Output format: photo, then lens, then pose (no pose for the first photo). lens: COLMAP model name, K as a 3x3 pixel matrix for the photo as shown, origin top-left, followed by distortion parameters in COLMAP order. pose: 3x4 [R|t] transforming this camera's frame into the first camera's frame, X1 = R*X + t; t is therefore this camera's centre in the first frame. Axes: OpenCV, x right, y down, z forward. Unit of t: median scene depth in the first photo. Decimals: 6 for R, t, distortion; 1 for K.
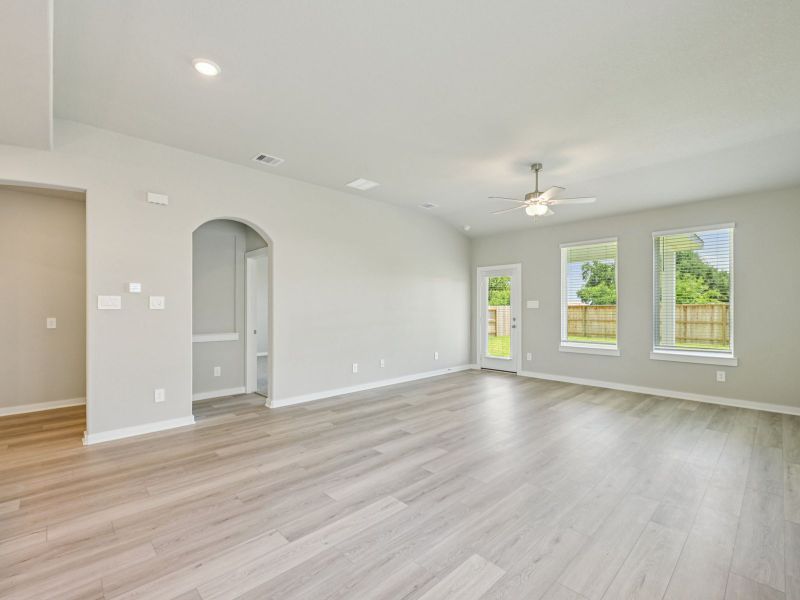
lens RADIAL K [[358.4, 0, 403.0], [0, 358.4, 312.4], [0, 0, 1]] dist [-0.000620, 0.000183]
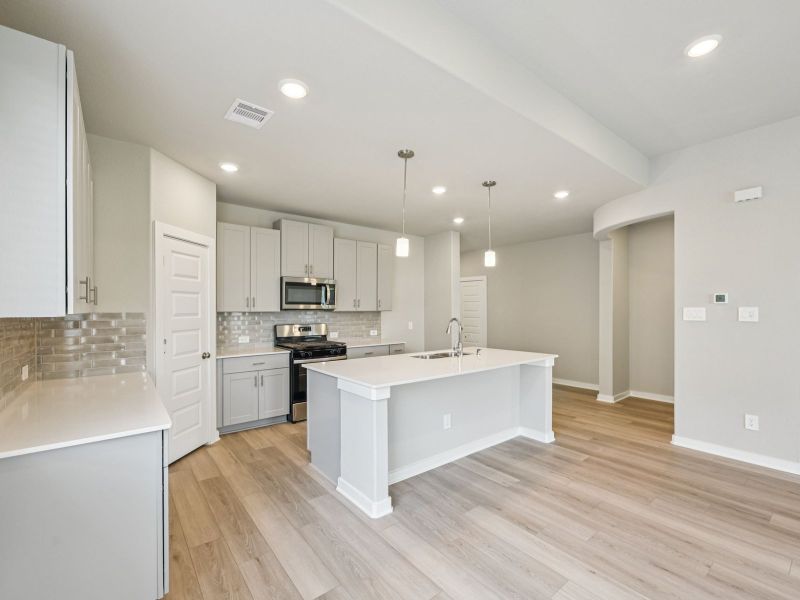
lens RADIAL K [[358.4, 0, 401.6], [0, 358.4, 309.7], [0, 0, 1]] dist [-0.000620, 0.000183]
pose [[-0.089618, 0.004959, -0.995964, 0.218401], [-0.007436, 0.999956, 0.005648, -0.031268], [0.995948, 0.007912, -0.089577, 0.210490]]
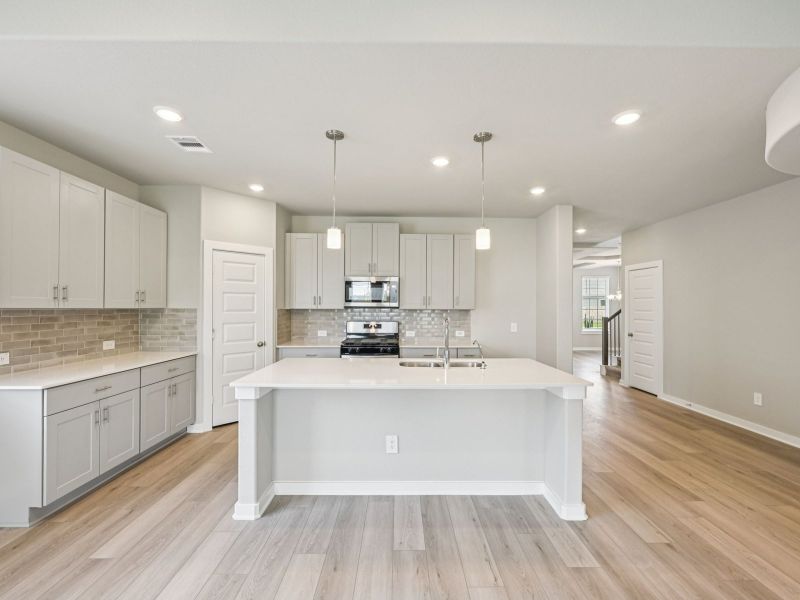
lens RADIAL K [[358.4, 0, 402.9], [0, 358.4, 305.1], [0, 0, 1]] dist [-0.000620, 0.000183]
pose [[-0.683798, -0.003790, -0.729662, -0.097795], [-0.009039, 0.999954, 0.003278, -0.034389], [0.729615, 0.008837, -0.683801, 0.668782]]
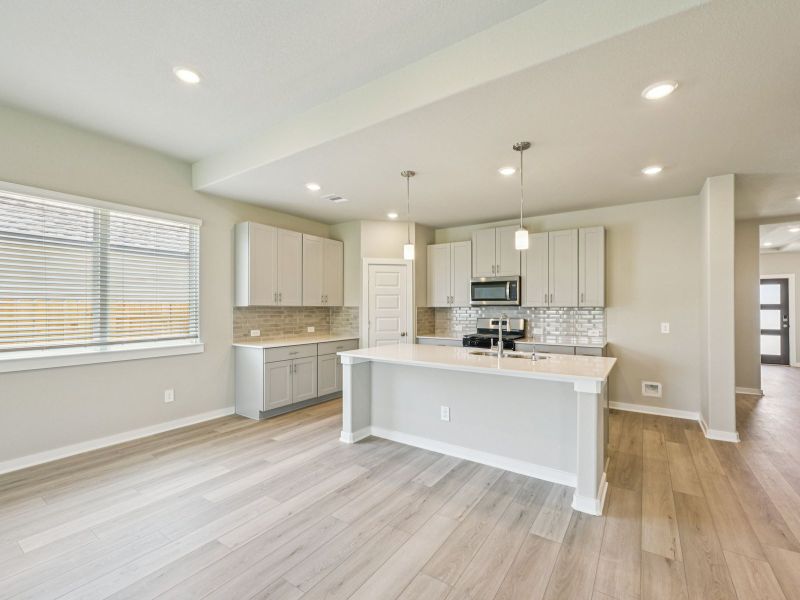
lens RADIAL K [[358.4, 0, 402.2], [0, 358.4, 306.5], [0, 0, 1]] dist [-0.000620, 0.000183]
pose [[-0.977783, 0.000844, -0.209619, -0.283753], [-0.000522, 0.999979, 0.006459, -0.026679], [0.209620, 0.006425, -0.977762, 0.960734]]
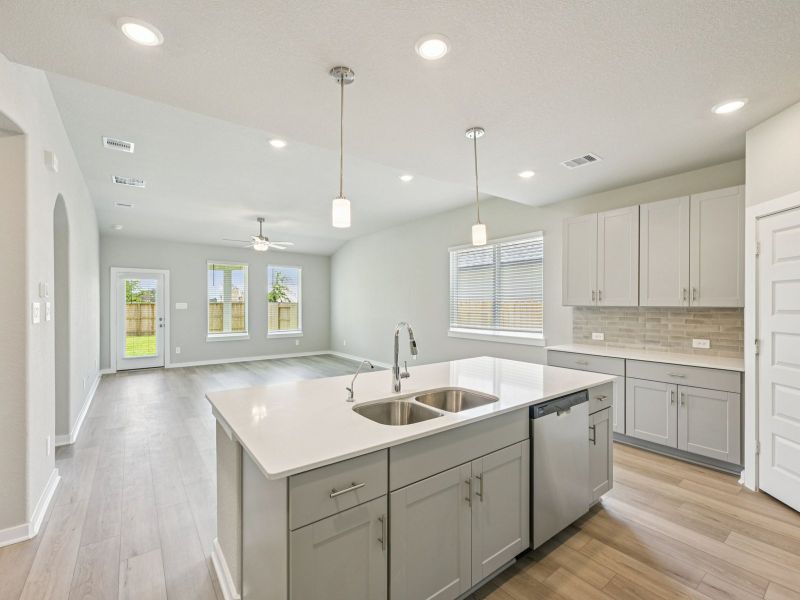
lens RADIAL K [[358.4, 0, 400.1], [0, 358.4, 305.4], [0, 0, 1]] dist [-0.000620, 0.000183]
pose [[0.115439, -0.003322, 0.993309, -1.105601], [0.009163, 0.999955, 0.002279, -0.029389], [-0.993272, 0.008838, 0.115464, 0.212600]]
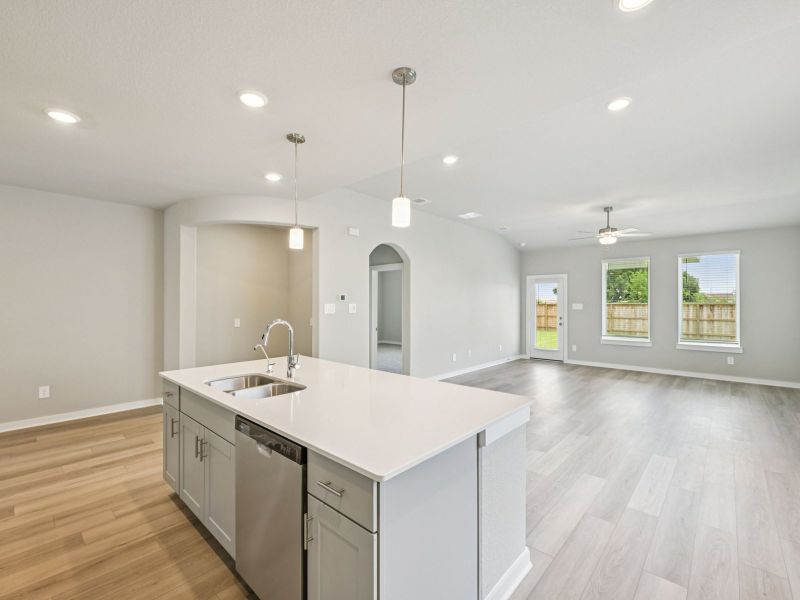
lens RADIAL K [[358.4, 0, 402.8], [0, 358.4, 301.6], [0, 0, 1]] dist [-0.000620, 0.000183]
pose [[0.997482, 0.003527, 0.070831, -0.505844], [-0.002453, 0.999881, -0.015240, -0.027416], [-0.070876, 0.015027, 0.997372, -0.310648]]
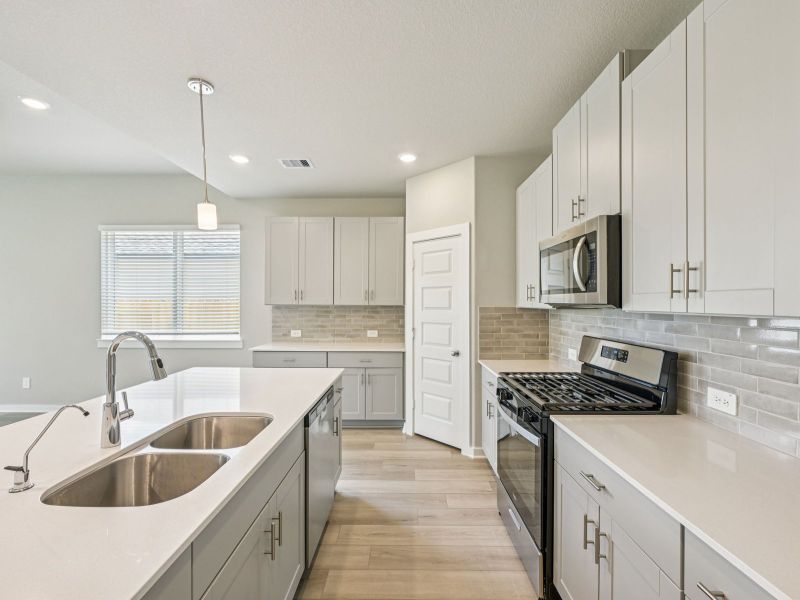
lens RADIAL K [[356.2, 0, 401.8], [0, 356.2, 303.9], [0, 0, 1]] dist [-0.002197, -0.001421]
pose [[-0.716695, -0.001590, 0.697385, -1.009636], [0.006060, 0.999945, 0.008508, -0.030283], [-0.697361, 0.010324, -0.716646, 0.313943]]
